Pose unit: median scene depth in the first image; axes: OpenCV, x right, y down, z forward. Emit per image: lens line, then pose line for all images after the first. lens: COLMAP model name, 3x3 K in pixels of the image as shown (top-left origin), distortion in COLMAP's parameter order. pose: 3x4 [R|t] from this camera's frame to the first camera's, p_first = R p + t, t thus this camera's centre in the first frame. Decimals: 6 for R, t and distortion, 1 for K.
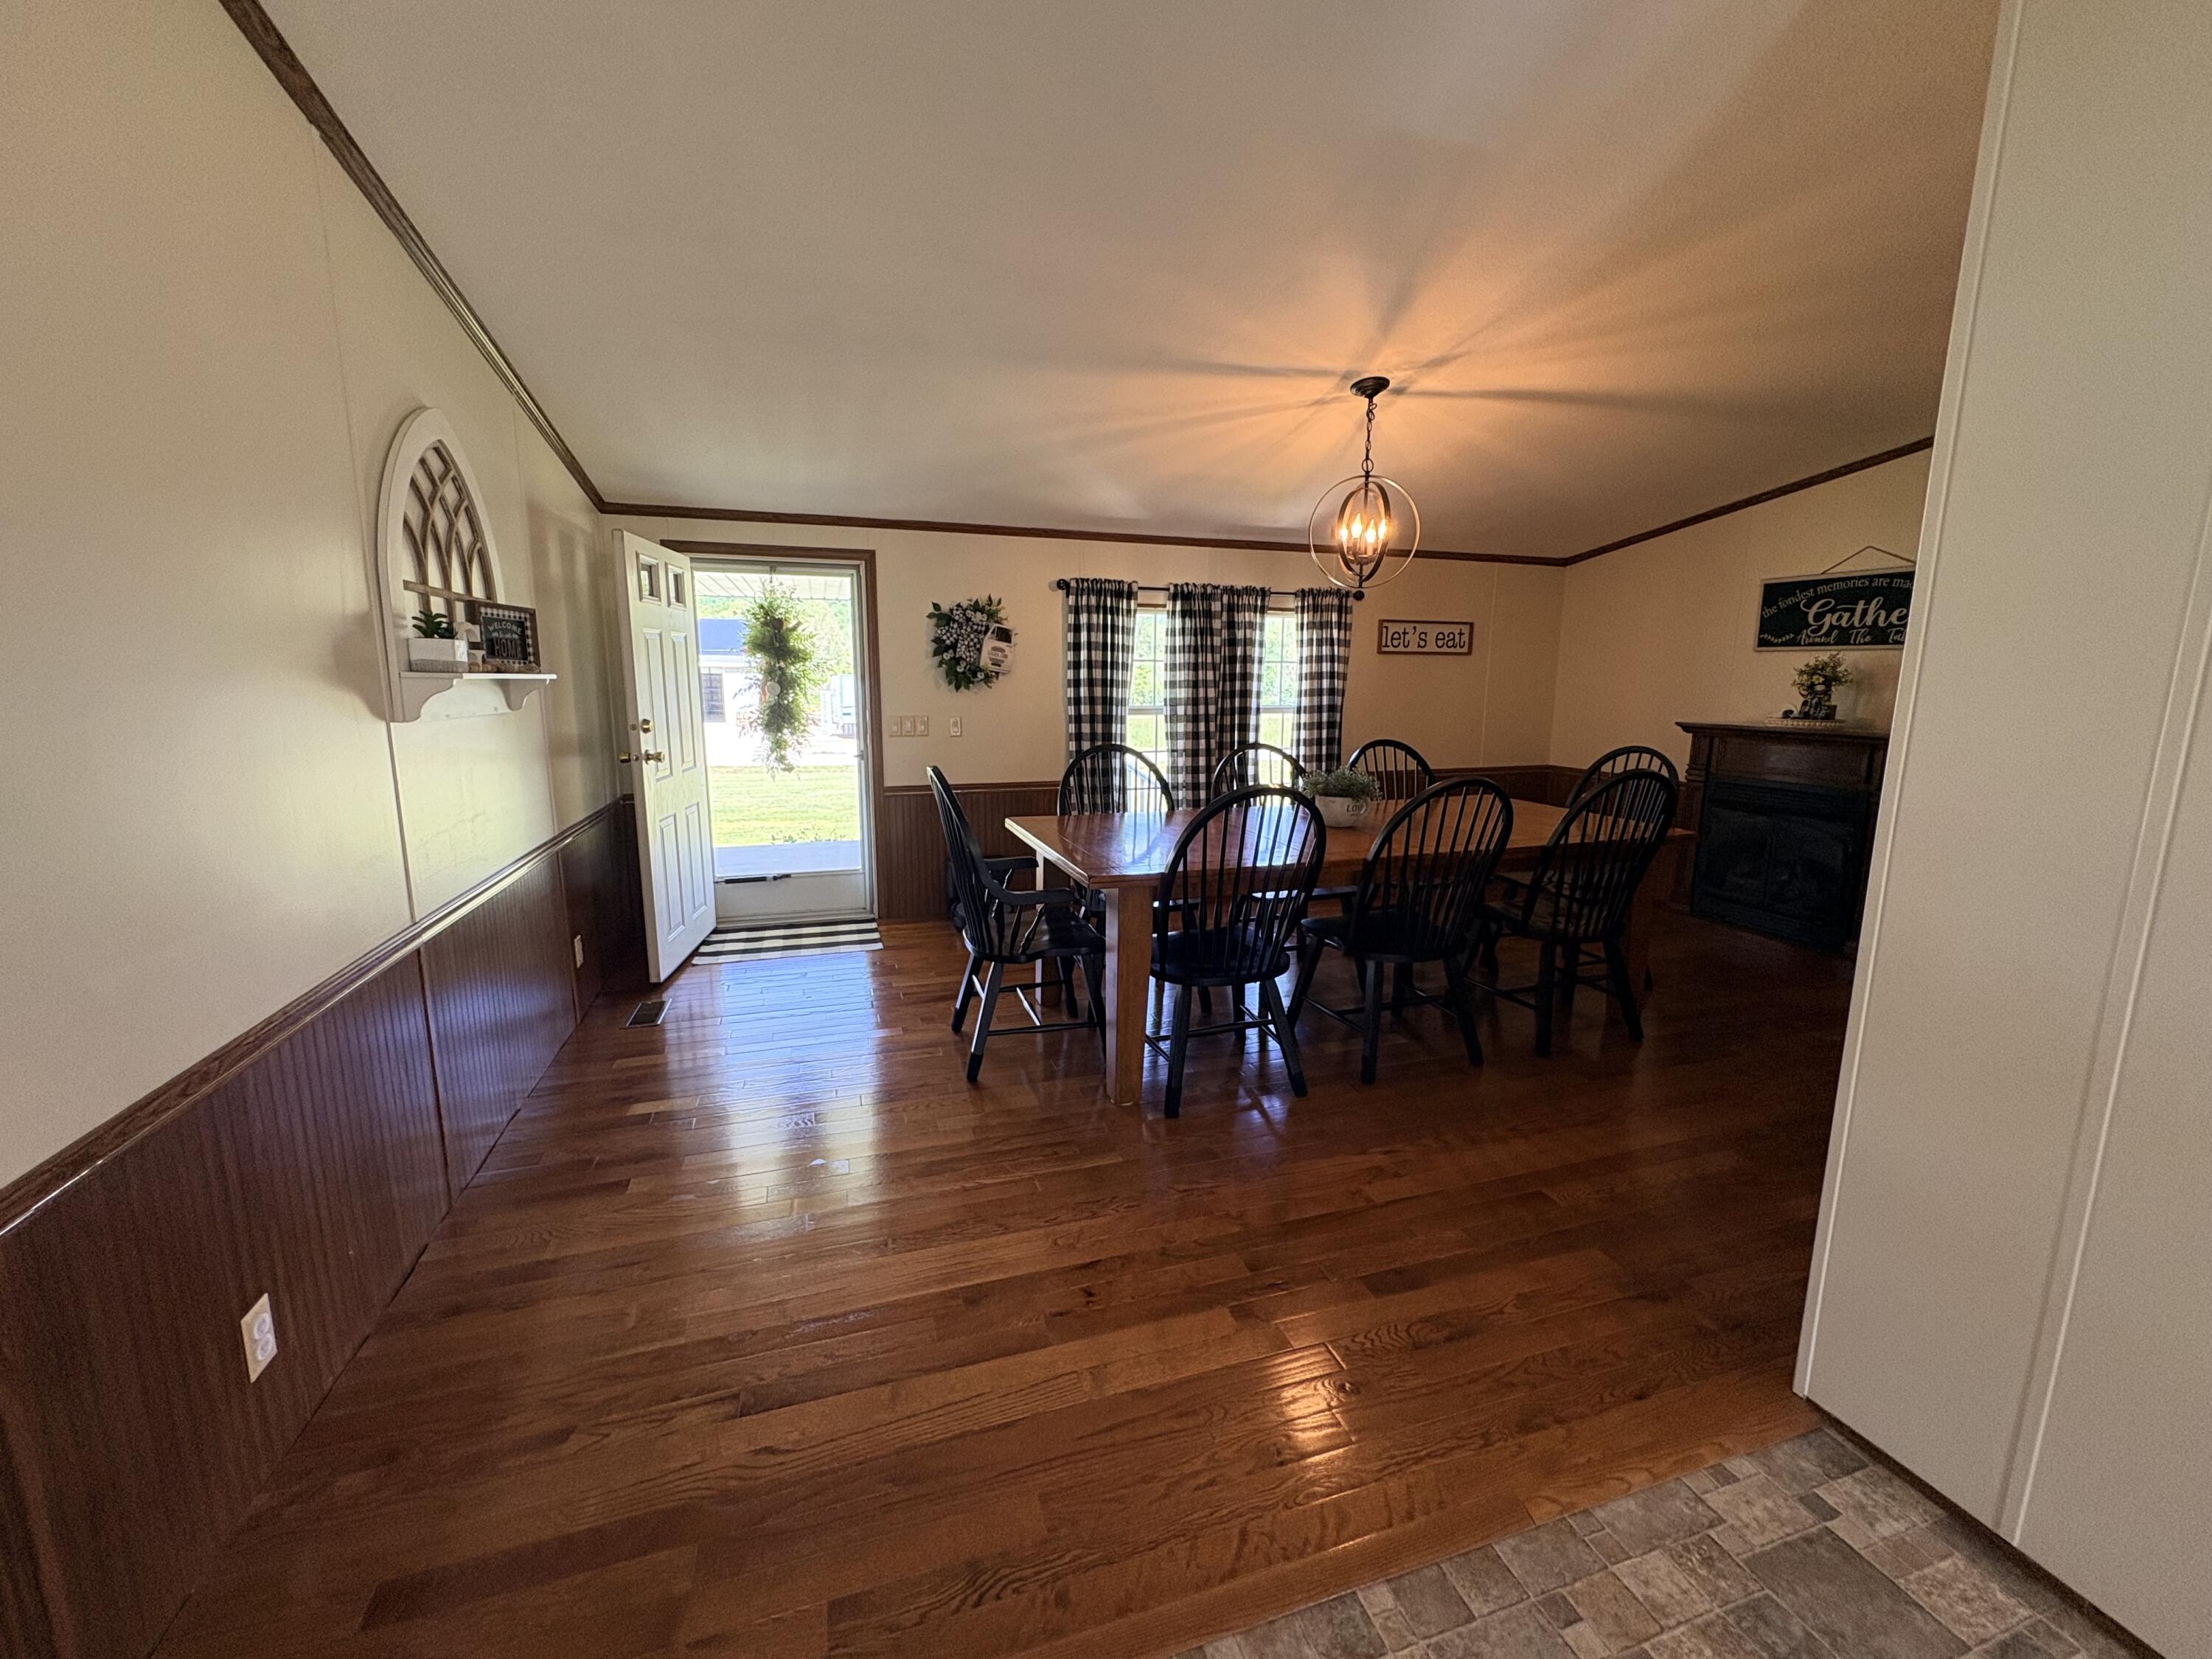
lens RADIAL K [[880.7, 0, 1104.9], [0, 880.7, 826.4], [0, 0, 1]] dist [0.000521, -0.000064]
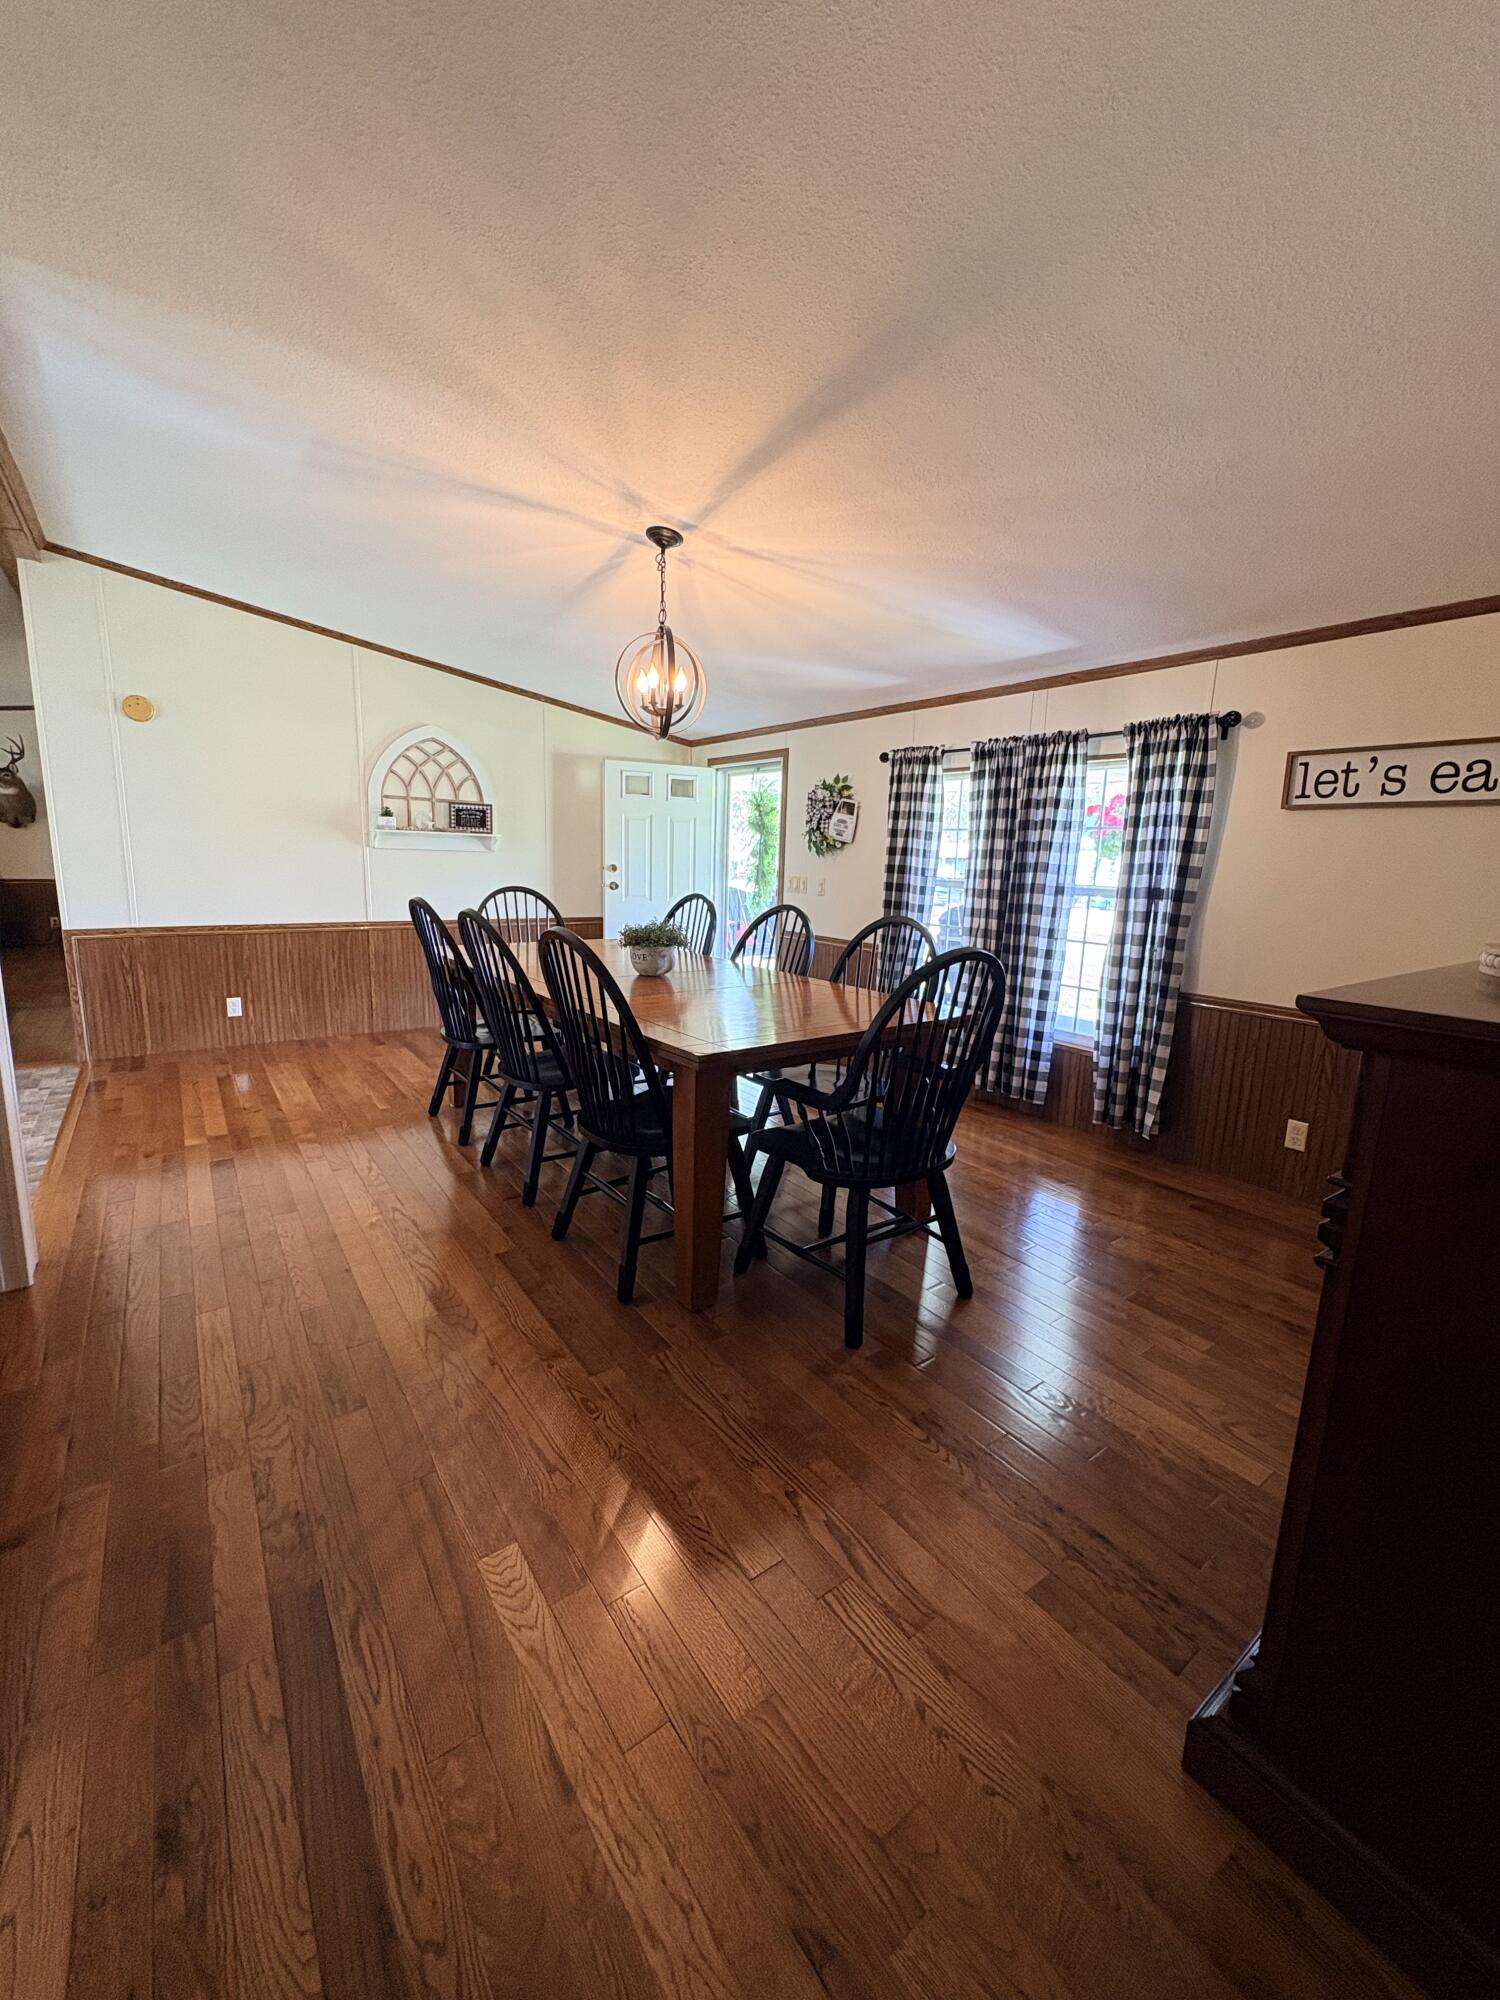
lens RADIAL K [[796.3, 0, 754.7], [0, 796.3, 997.2], [0, 0, 1]] dist [0.000521, -0.000064]
pose [[0.308913, 0.171847, -0.935436, 0.866276], [-0.189362, 0.974963, 0.116575, -0.078608], [0.932049, 0.141125, 0.333720, 0.592847]]
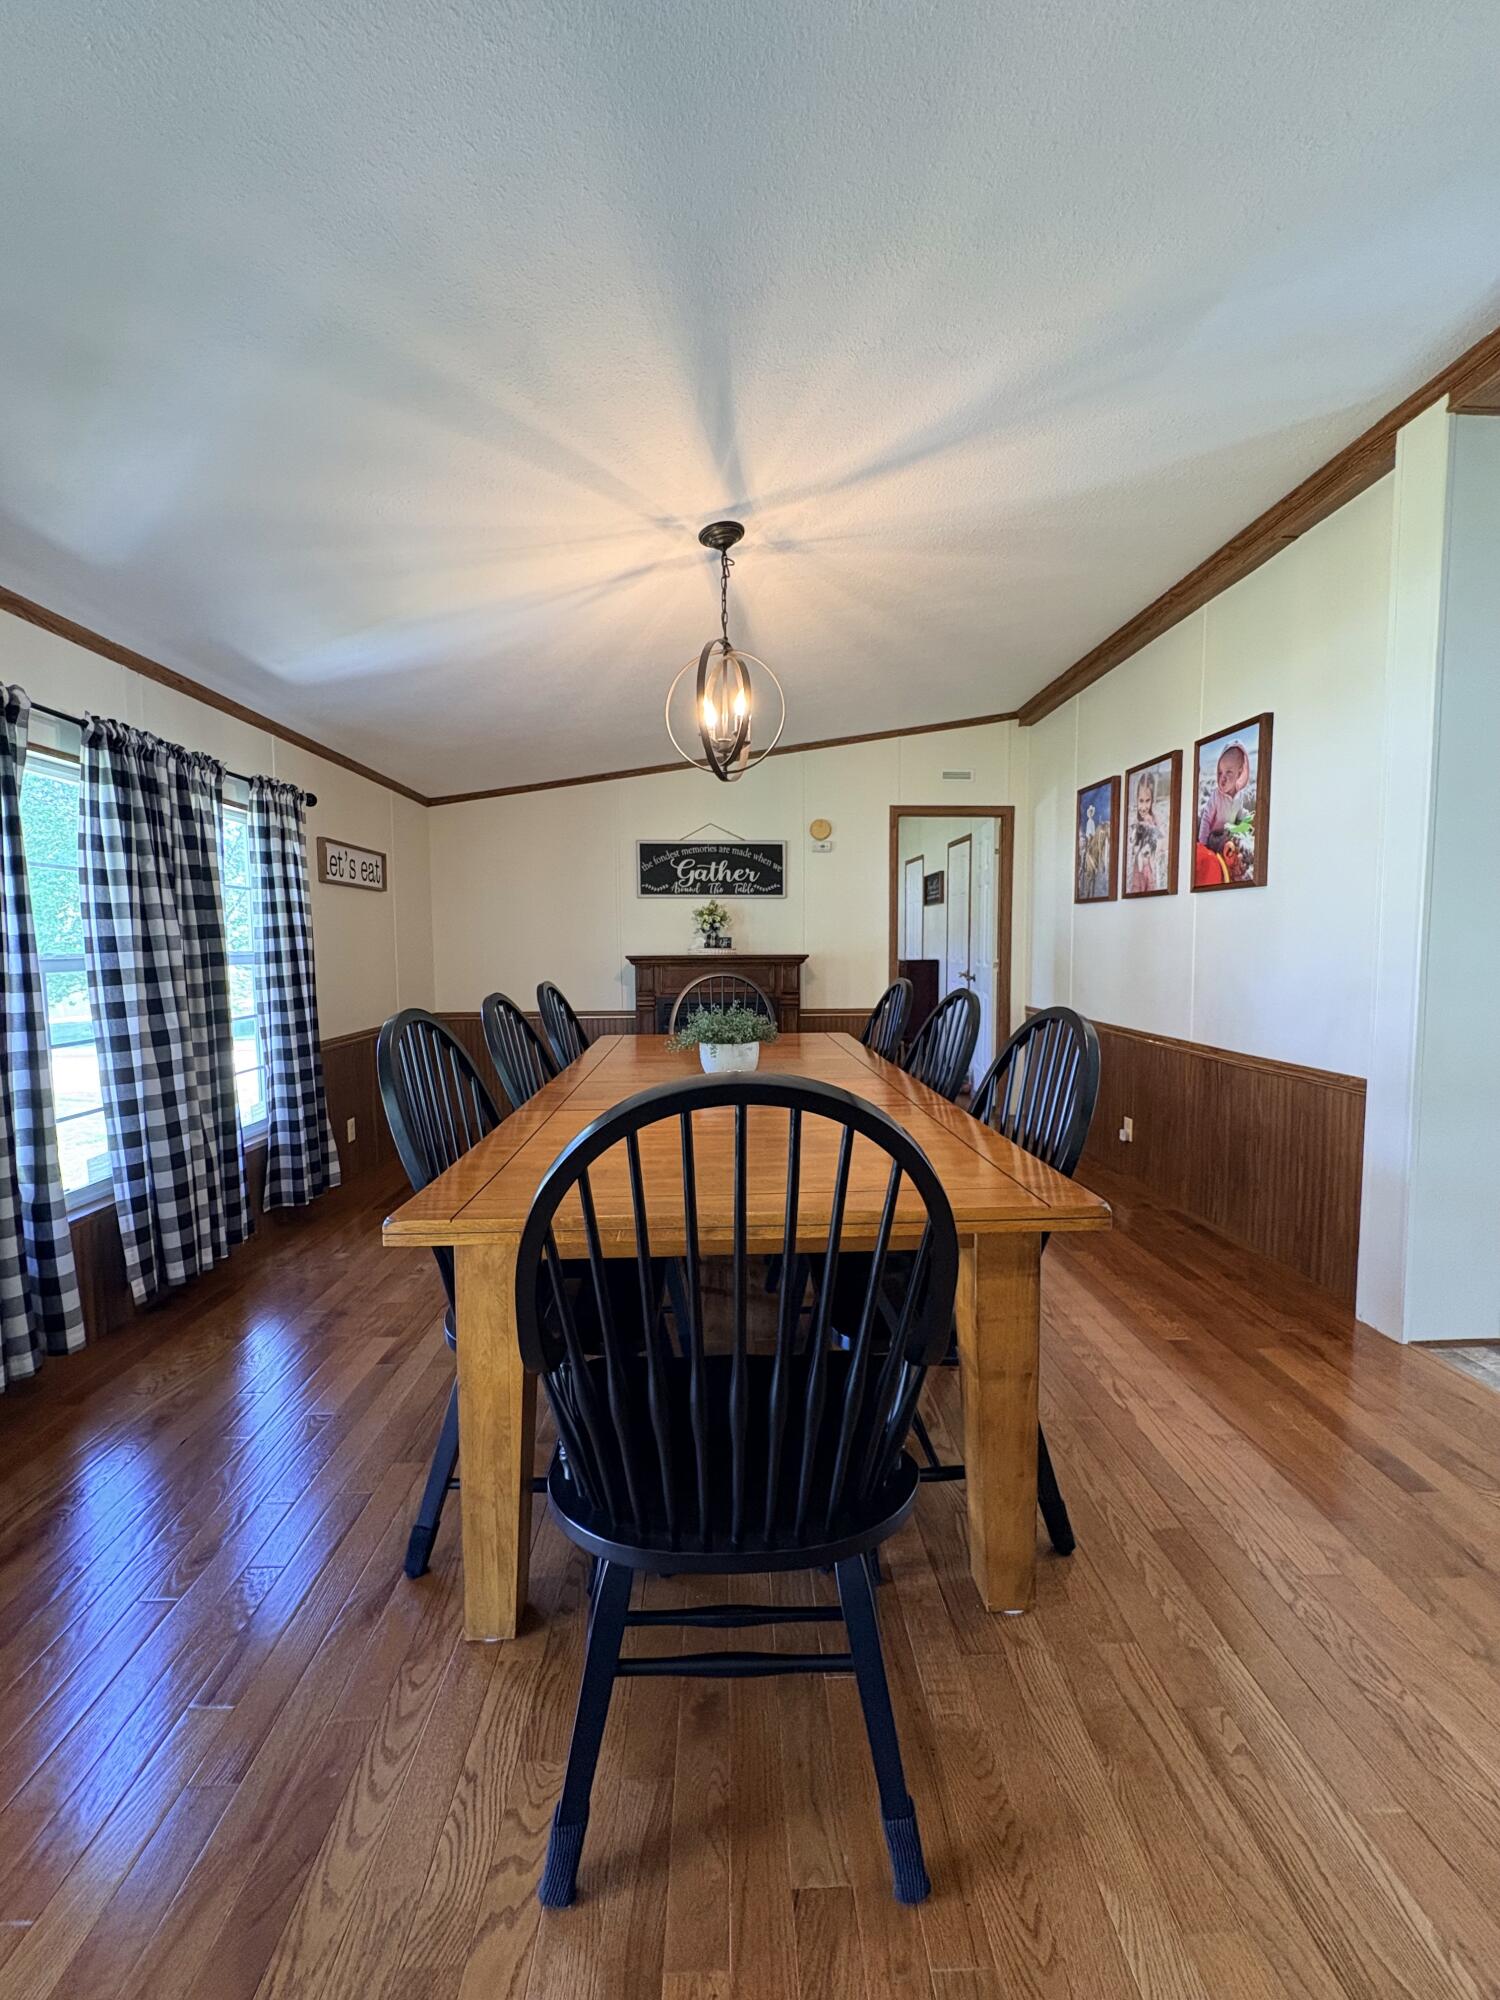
lens RADIAL K [[796.3, 0, 751.6], [0, 796.3, 997.8], [0, 0, 1]] dist [0.000521, -0.000064]
pose [[0.273679, -0.072420, 0.959091, -0.290474], [0.171100, 0.984922, 0.025546, -0.064286], [-0.946480, 0.157109, 0.281944, 0.569791]]
